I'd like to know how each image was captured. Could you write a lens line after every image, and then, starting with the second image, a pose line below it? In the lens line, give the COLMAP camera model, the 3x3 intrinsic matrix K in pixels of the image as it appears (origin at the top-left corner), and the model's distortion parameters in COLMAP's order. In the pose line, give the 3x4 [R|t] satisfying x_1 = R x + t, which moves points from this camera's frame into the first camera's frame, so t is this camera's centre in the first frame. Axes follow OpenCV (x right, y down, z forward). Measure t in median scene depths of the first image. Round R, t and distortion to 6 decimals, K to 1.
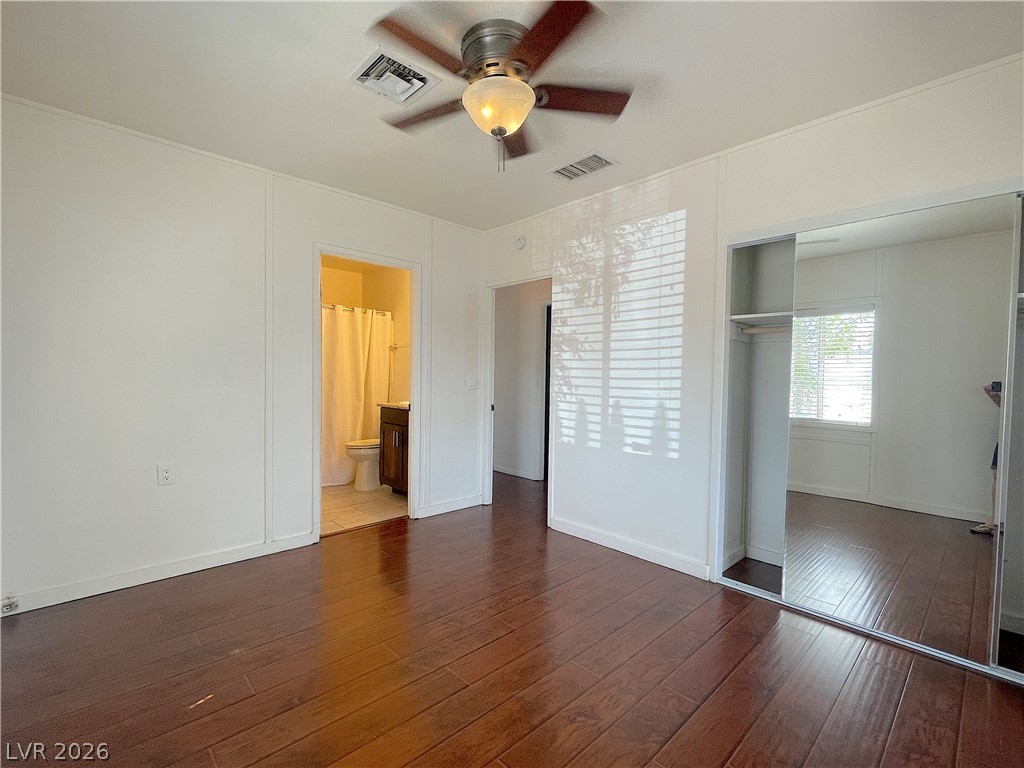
lens RADIAL K [[460.7, 0, 506.2], [0, 460.7, 390.8], [0, 0, 1]] dist [0.007404, -0.001455]
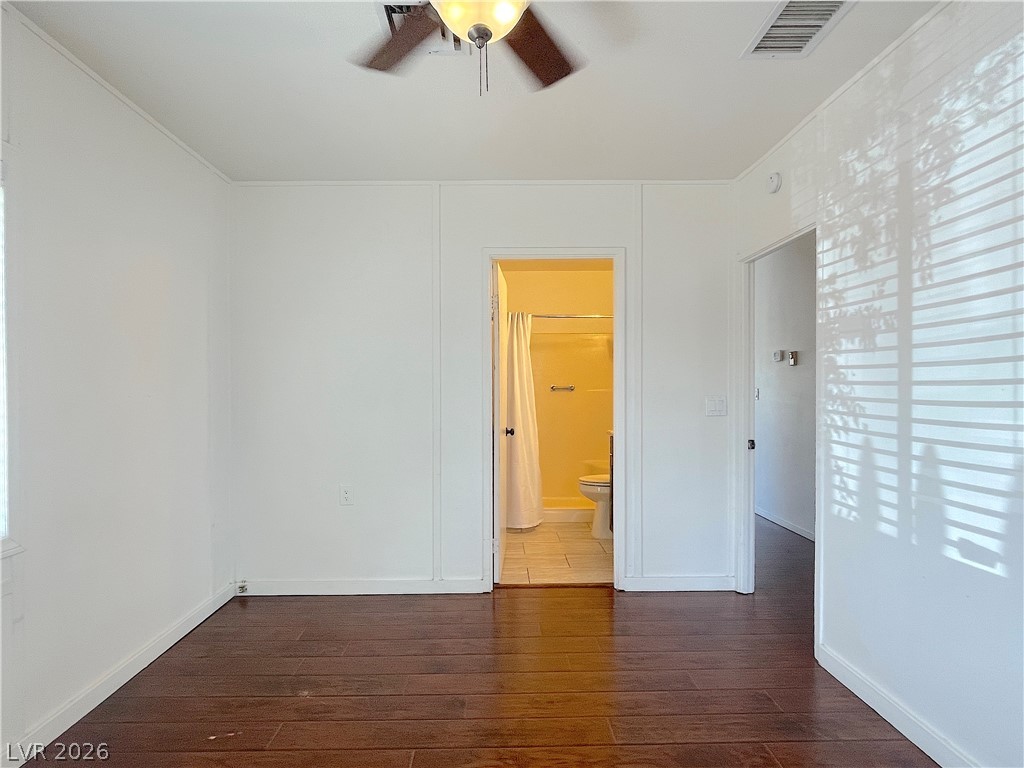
lens RADIAL K [[537.3, 0, 503.4], [0, 537.3, 394.7], [0, 0, 1]] dist [0.021559, 0.001498]
pose [[0.740412, -0.009776, -0.672082, 0.292375], [-0.005966, 0.999759, -0.021115, -0.020005], [0.672126, 0.019643, 0.740176, 0.263529]]
